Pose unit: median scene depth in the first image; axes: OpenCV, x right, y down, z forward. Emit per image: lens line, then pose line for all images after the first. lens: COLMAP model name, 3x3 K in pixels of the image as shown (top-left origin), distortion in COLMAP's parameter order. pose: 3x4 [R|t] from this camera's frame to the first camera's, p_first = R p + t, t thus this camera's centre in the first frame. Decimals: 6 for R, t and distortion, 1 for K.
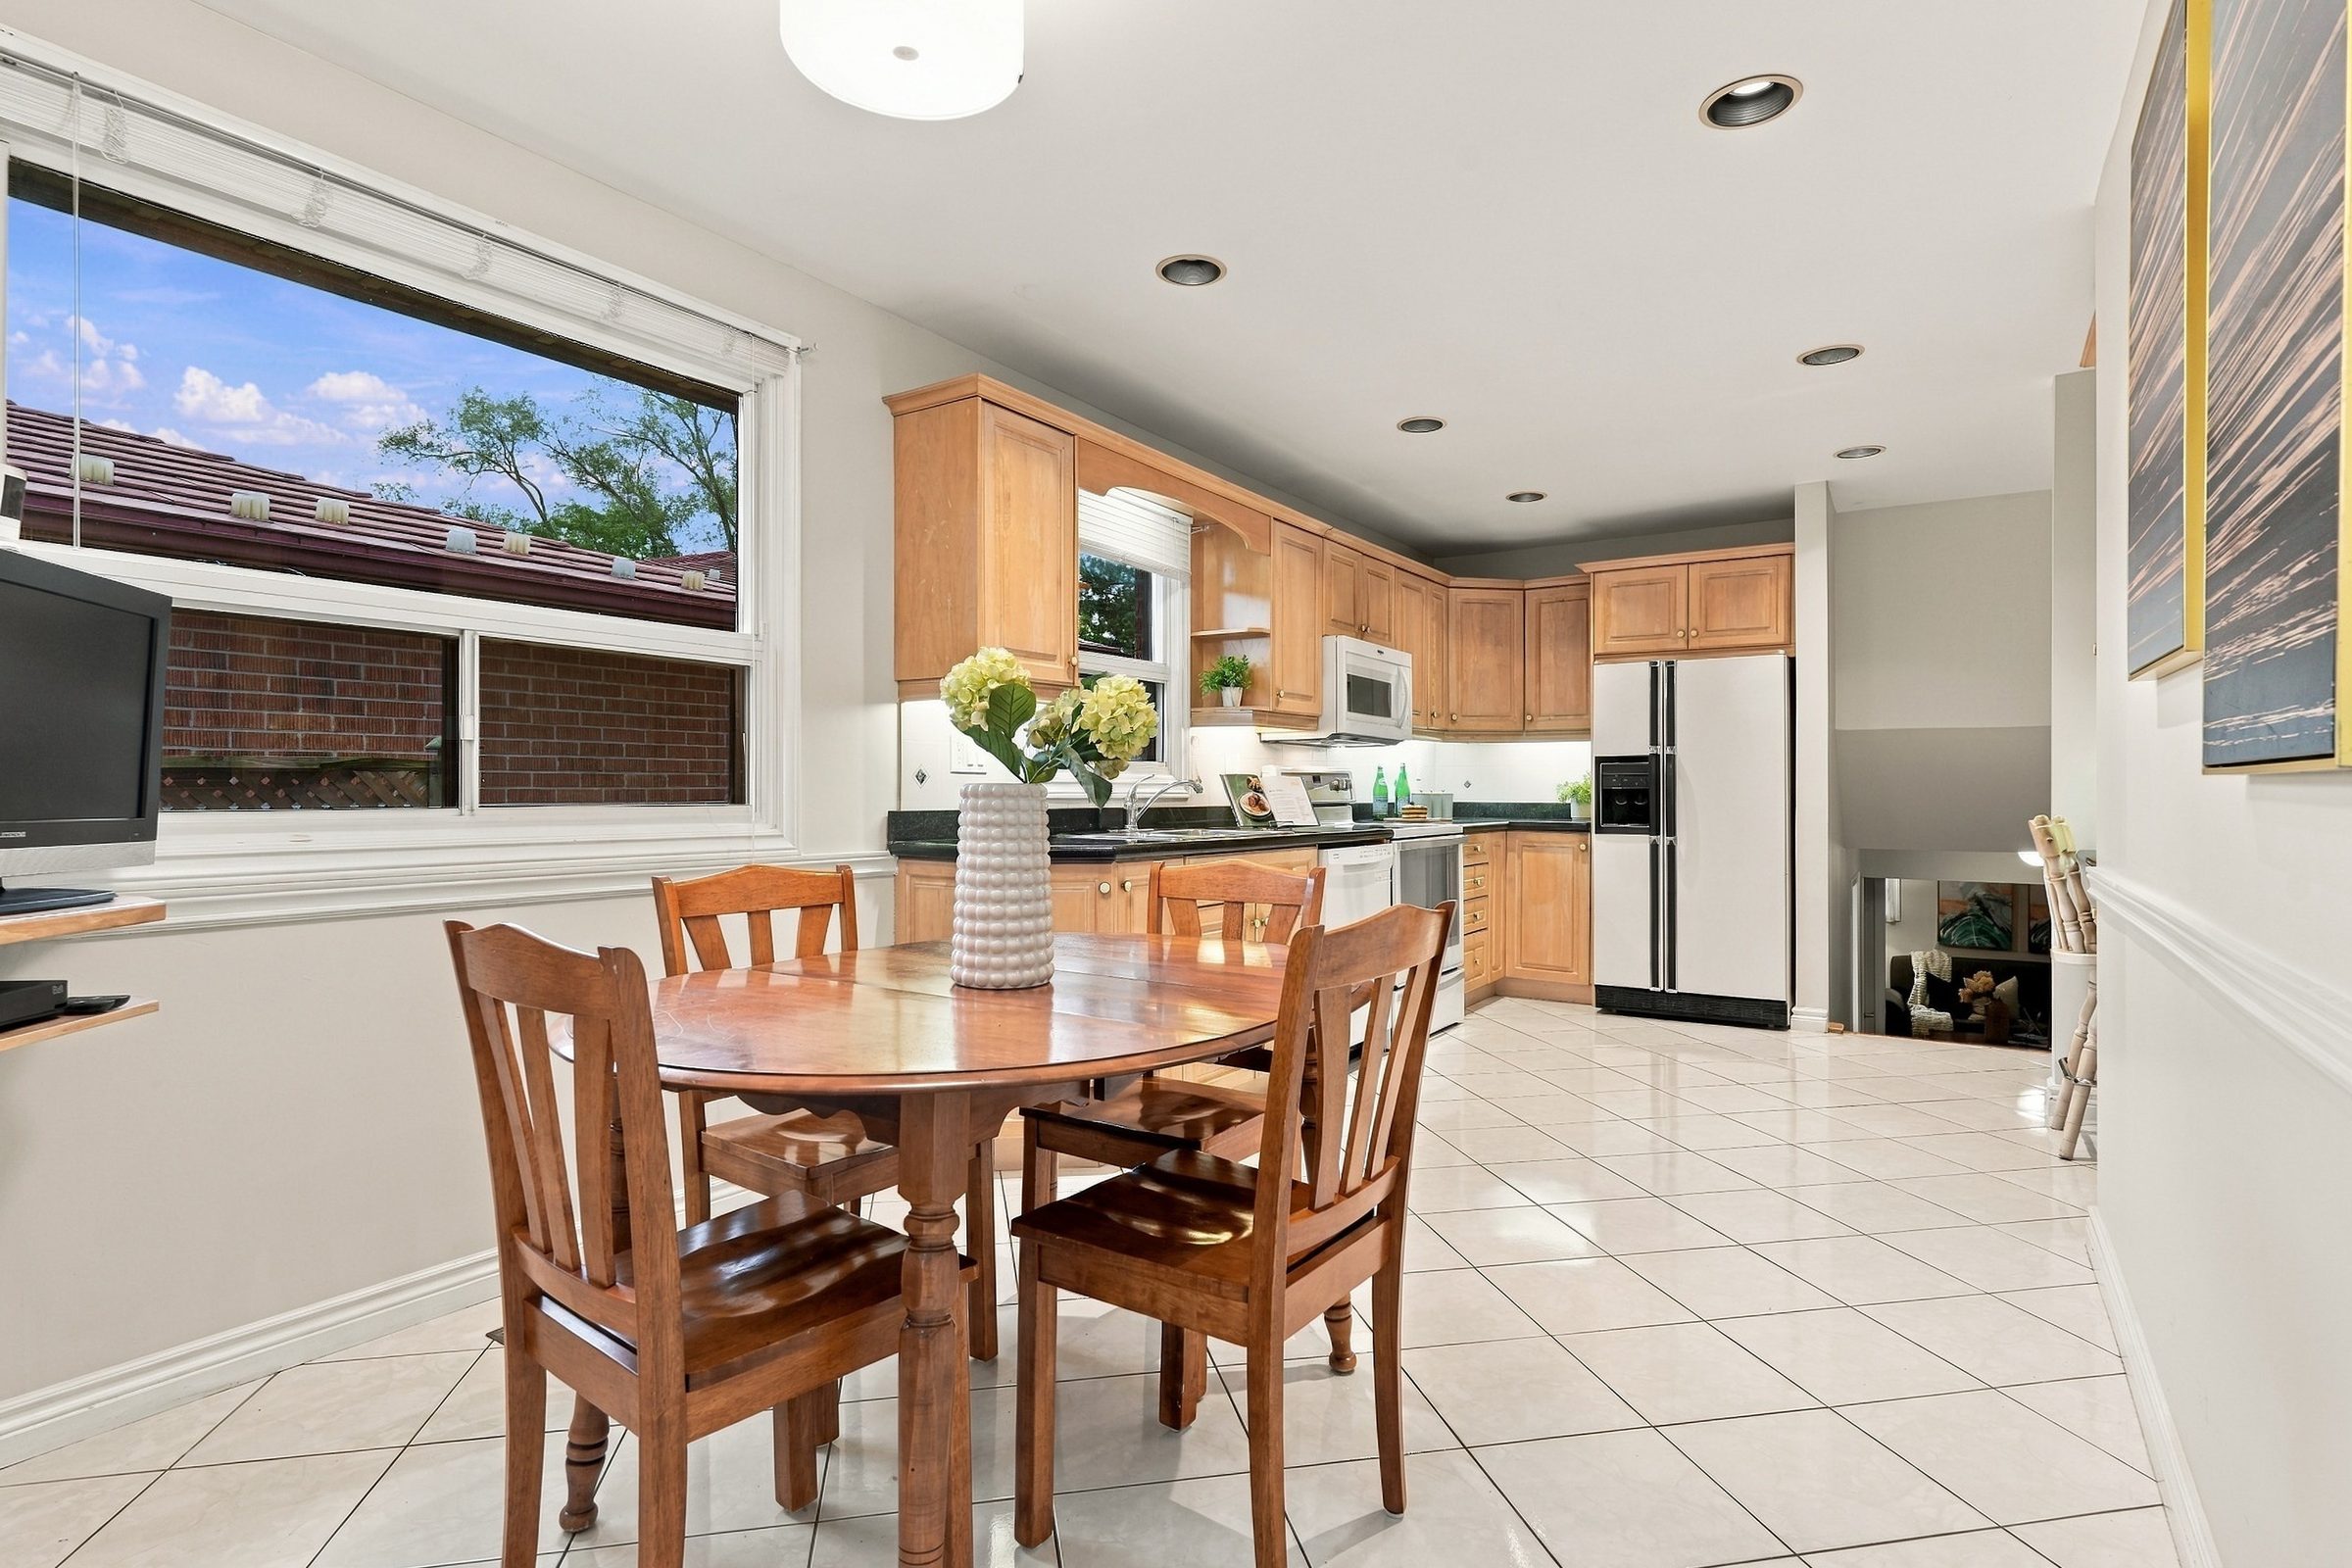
lens RADIAL K [[1167.3, 0, 1177.4], [0, 1167.3, 790.4], [0, 0, 1]] dist [-0.000267, -0.000010]
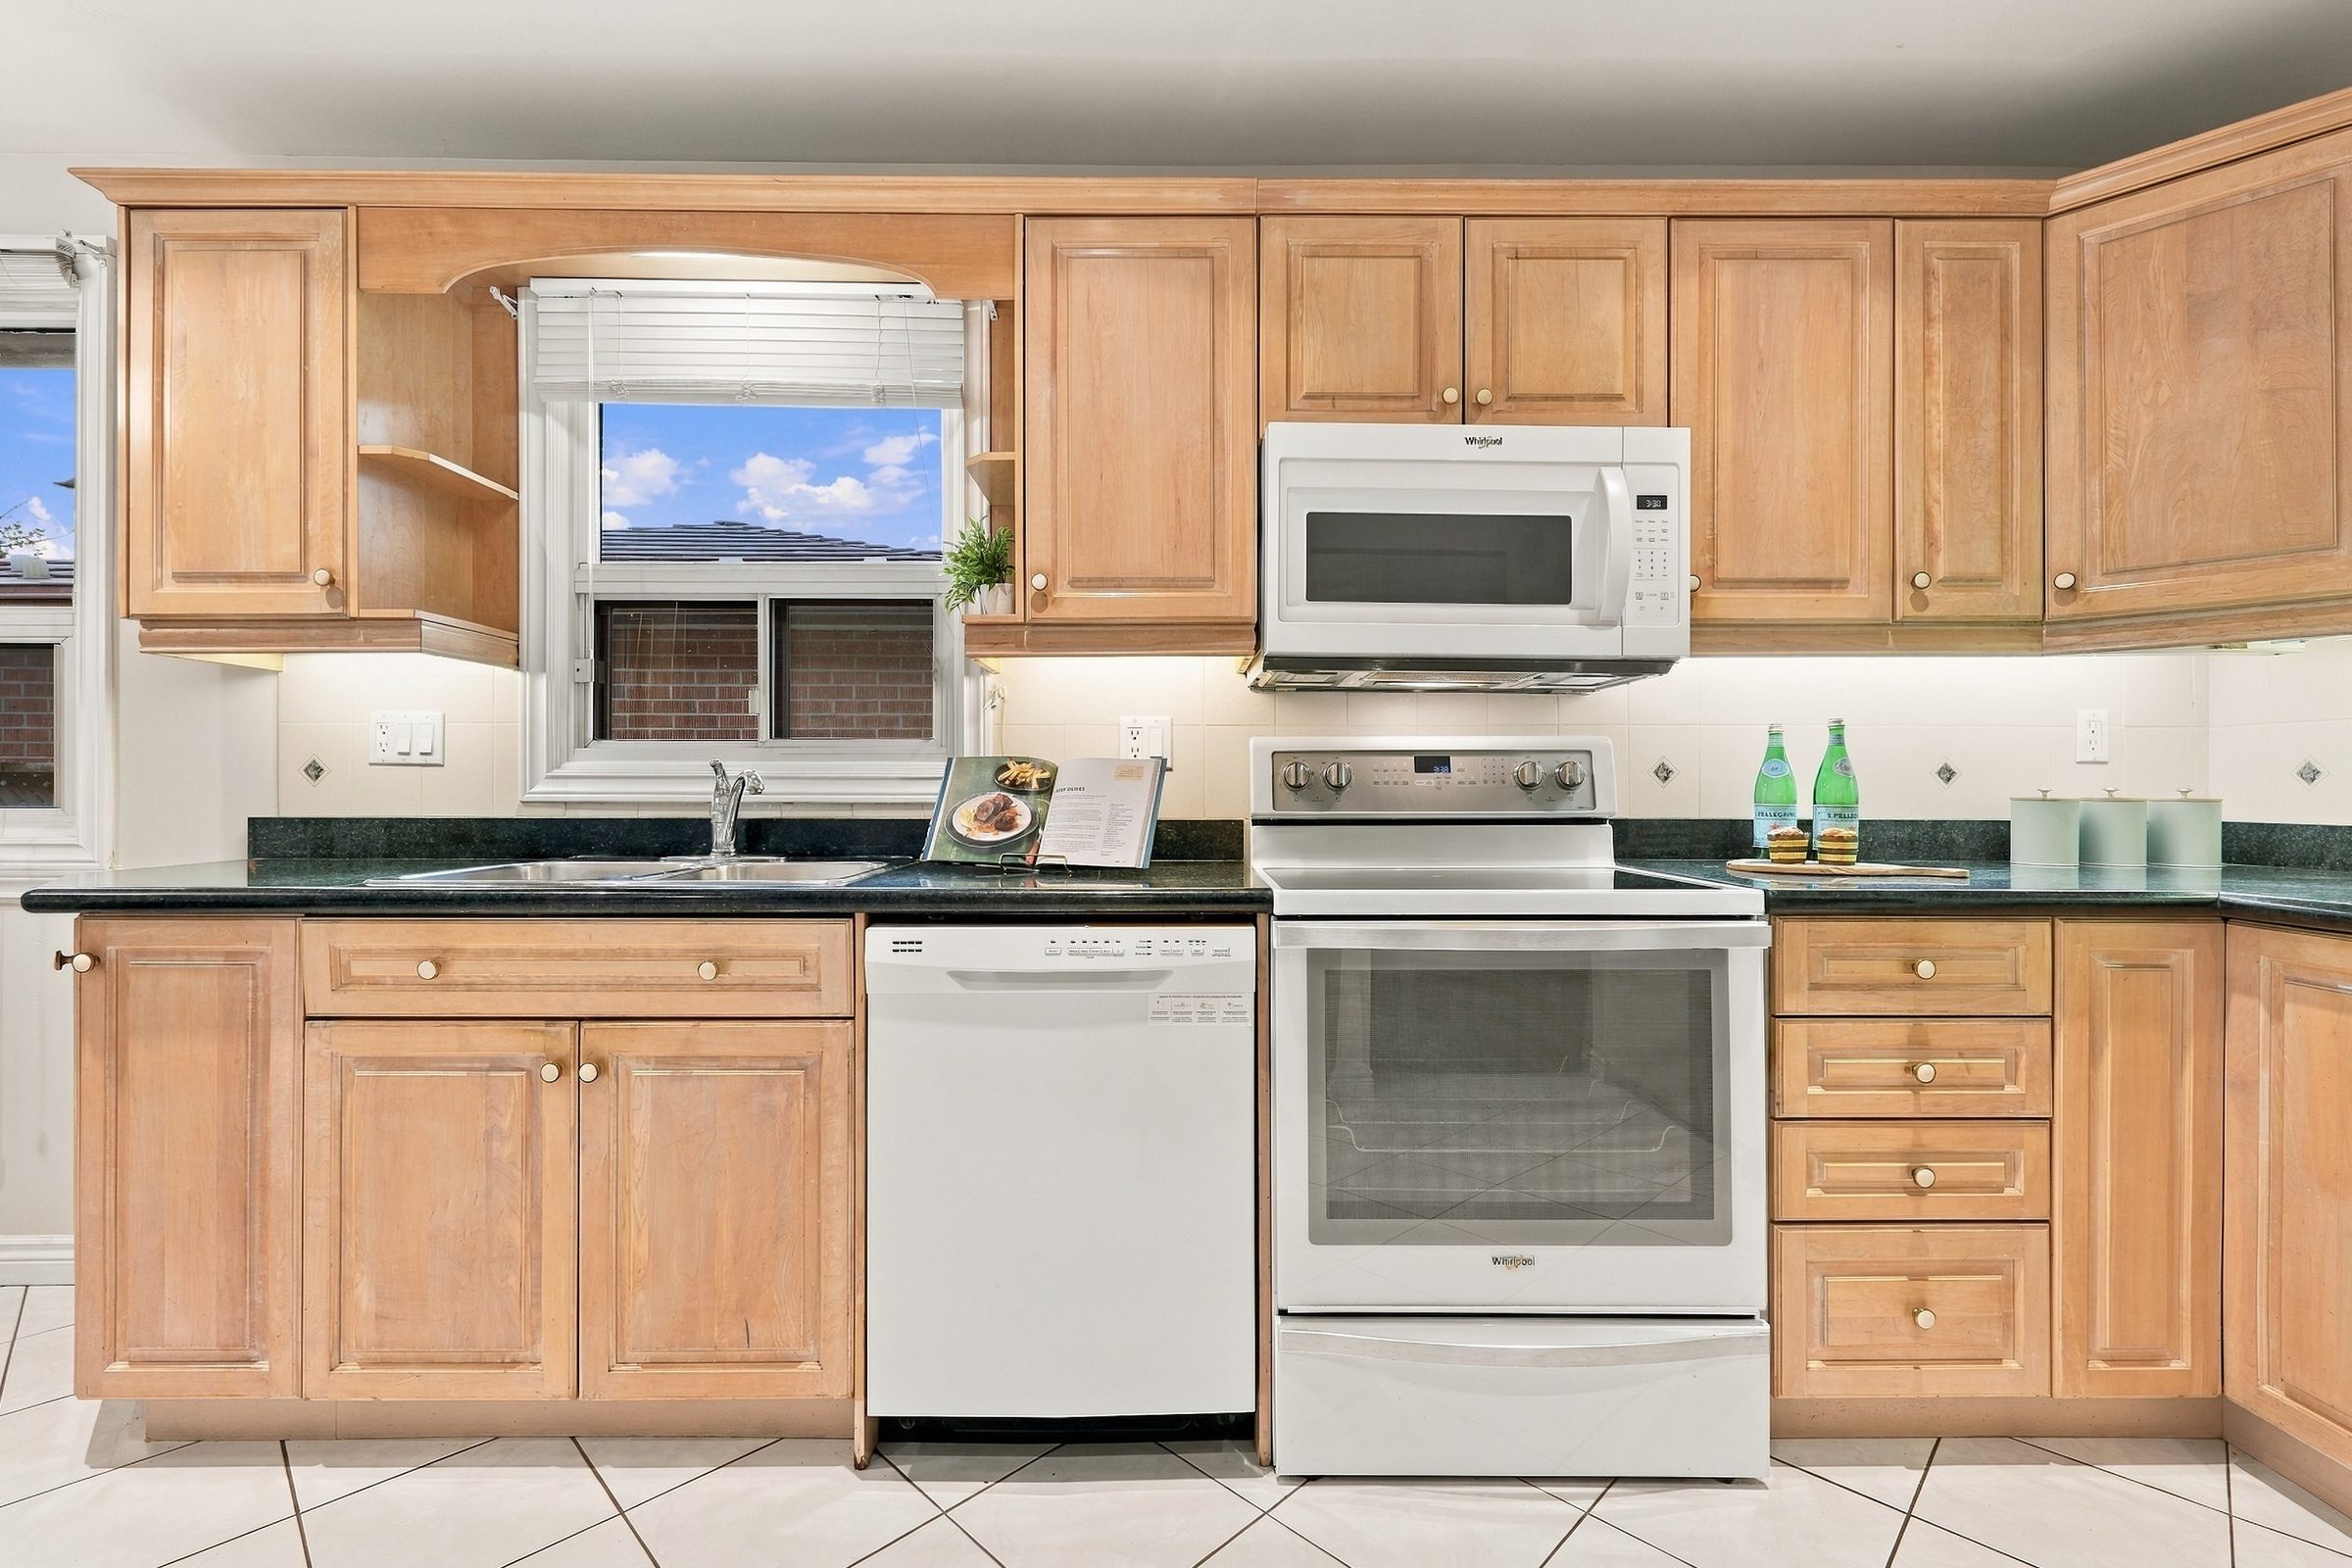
lens RADIAL K [[1066.8, 0, 1175.4], [0, 1066.8, 783.4], [0, 0, 1]] dist [0.001424, 0.000220]
pose [[0.565278, -0.007963, -0.824862, 0.434734], [-0.000951, 0.999946, -0.010305, 0.001601], [0.824900, 0.006610, 0.565240, 0.748008]]
